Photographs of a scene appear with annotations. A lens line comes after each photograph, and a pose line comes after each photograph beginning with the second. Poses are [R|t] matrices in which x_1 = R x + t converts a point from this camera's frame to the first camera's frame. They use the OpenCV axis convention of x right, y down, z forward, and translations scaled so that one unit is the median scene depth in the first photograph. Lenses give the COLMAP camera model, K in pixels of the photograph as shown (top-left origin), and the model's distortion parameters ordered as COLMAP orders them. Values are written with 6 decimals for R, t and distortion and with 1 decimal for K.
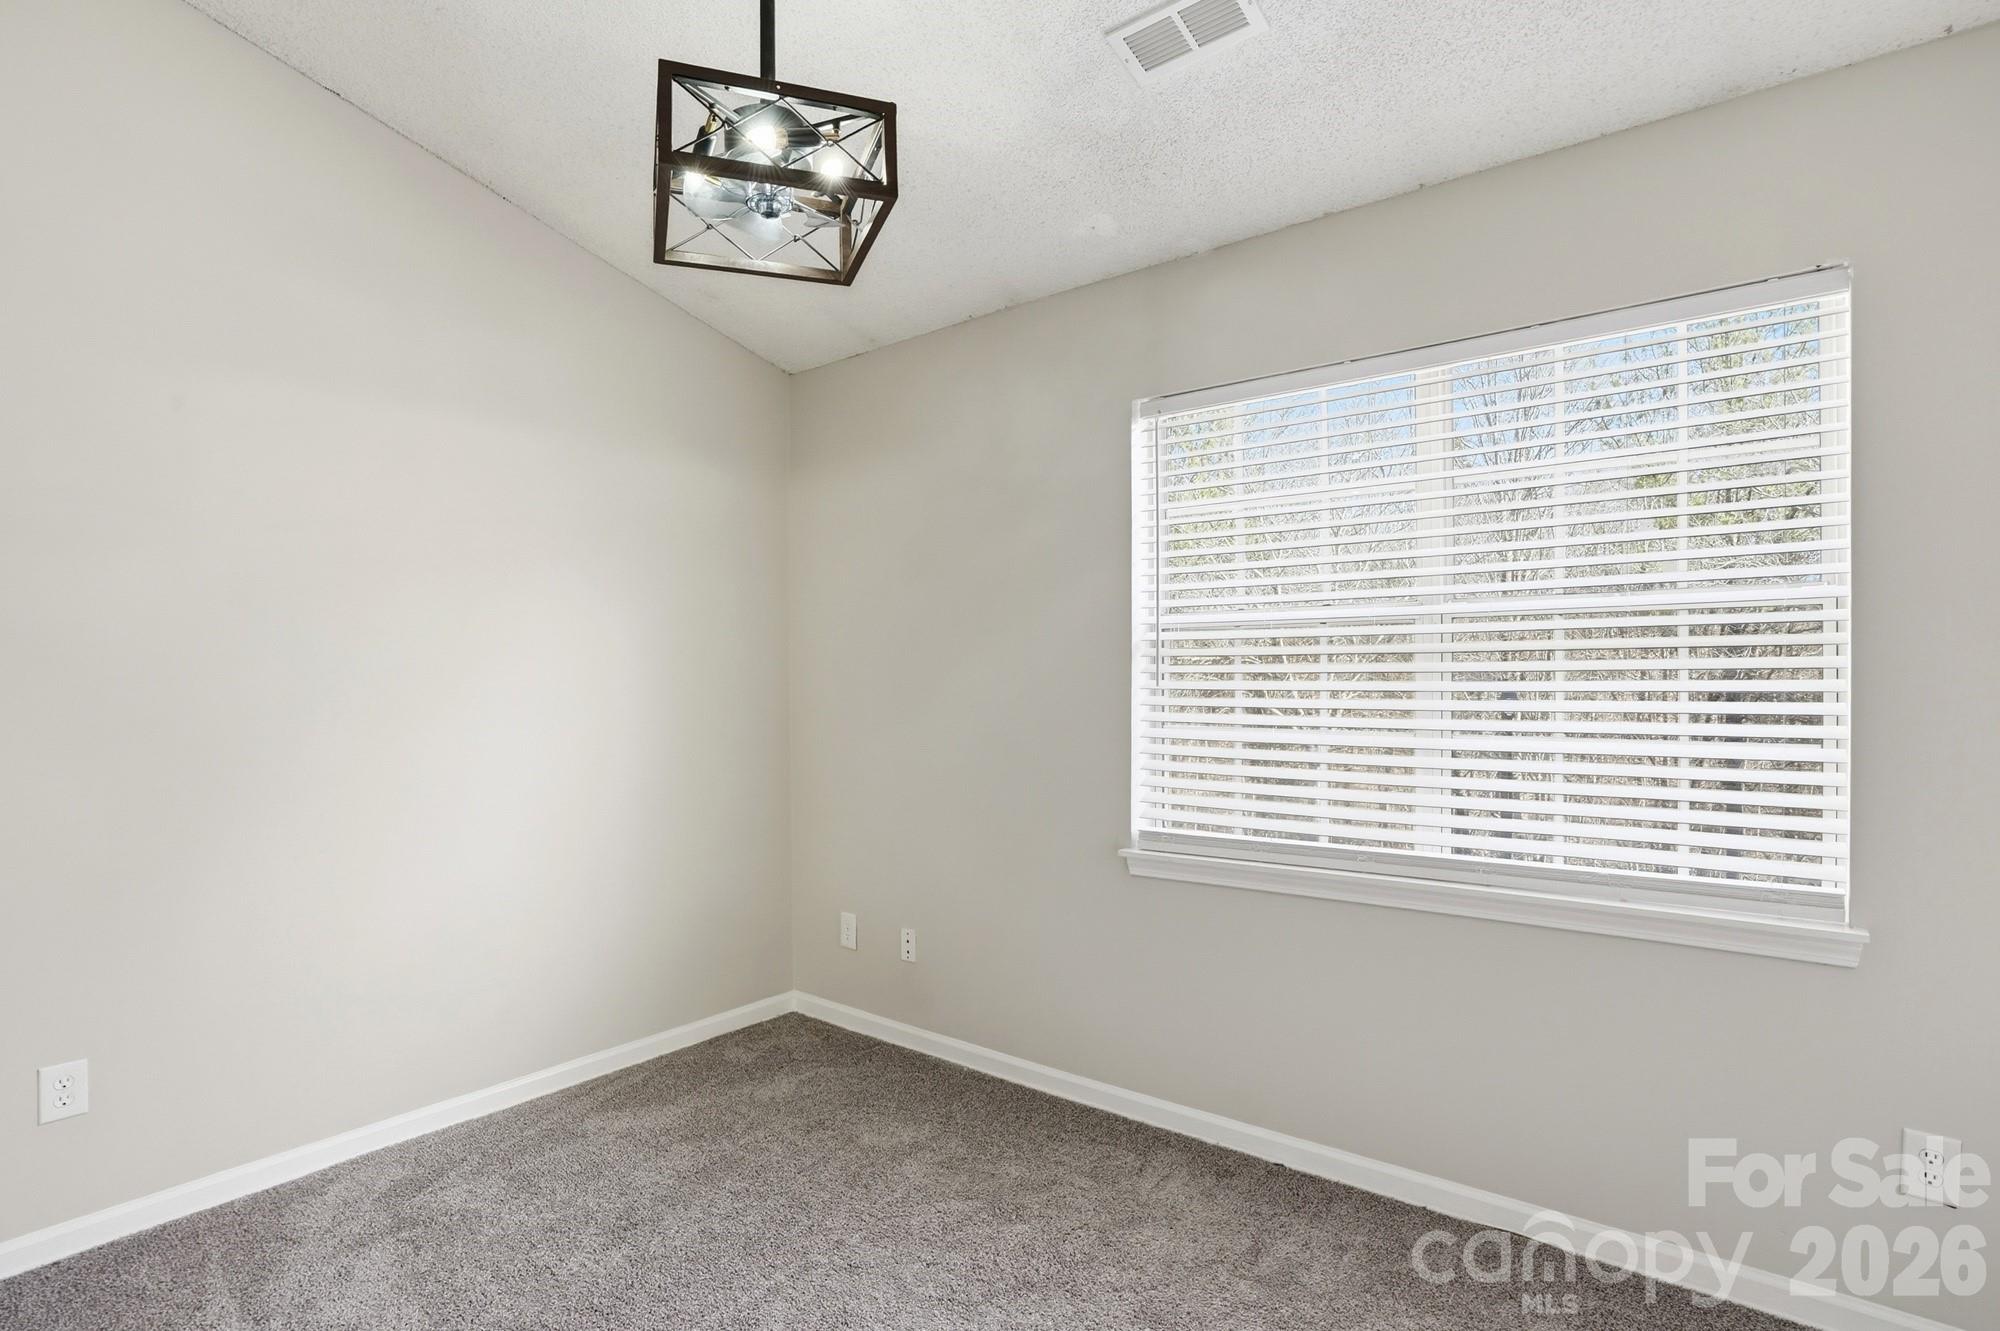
lens RADIAL K [[961.0, 0, 1000.0], [0, 961.0, 665.5], [0, 0, 1]] dist [-0.060517, 0.026816]
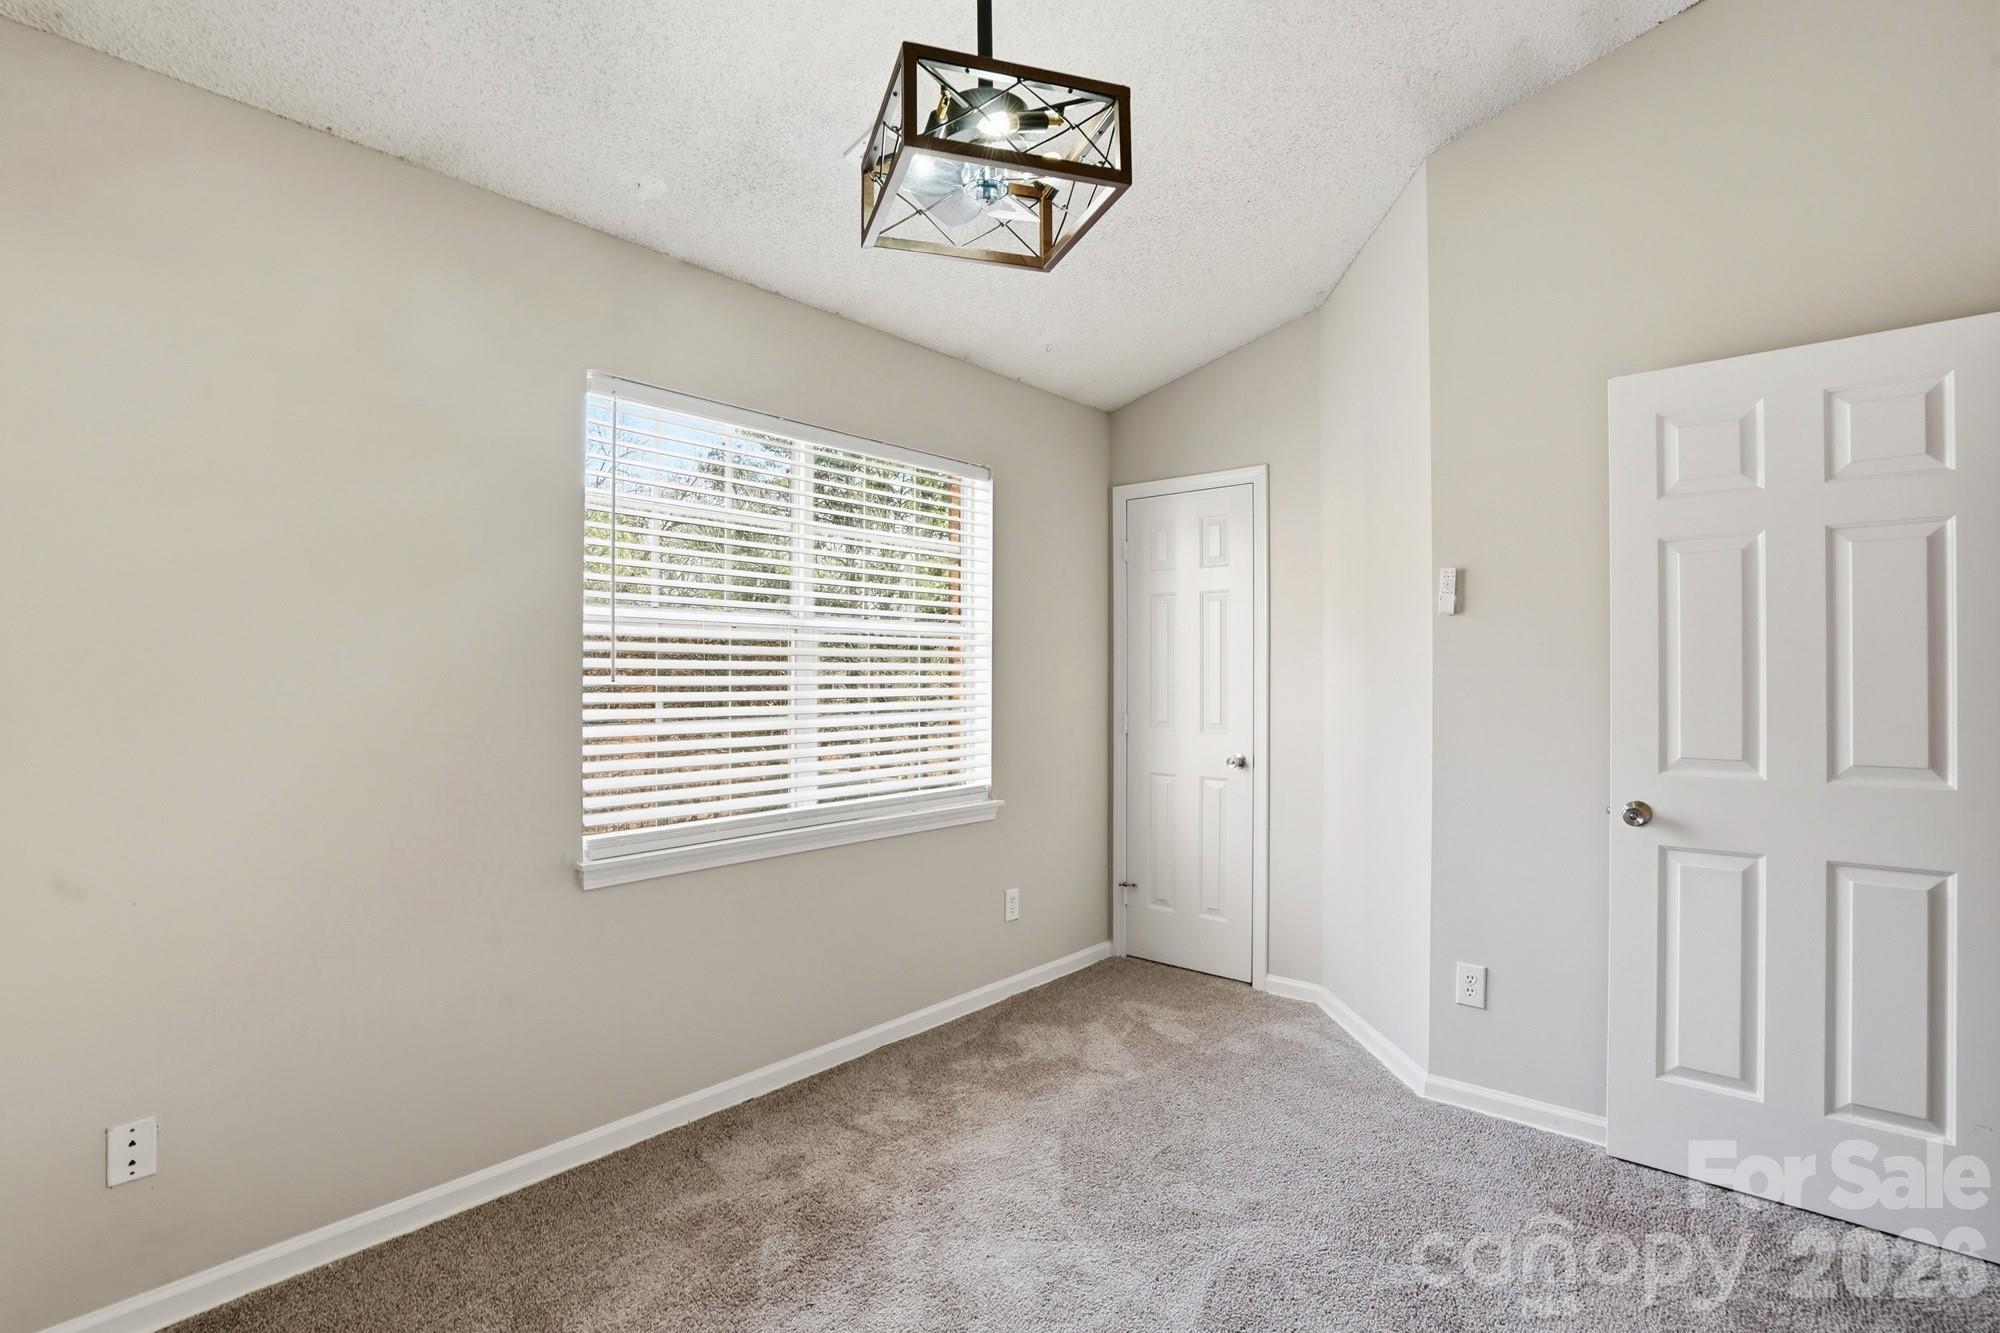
lens RADIAL K [[949.8, 0, 1003.7], [0, 949.8, 657.6], [0, 0, 1]] dist [-0.062942, 0.025506]
pose [[0.055294, 0.019840, 0.998273, -0.837223], [-0.013121, 0.999731, -0.019142, 0.010391], [-0.998384, -0.012040, 0.055539, 0.642414]]
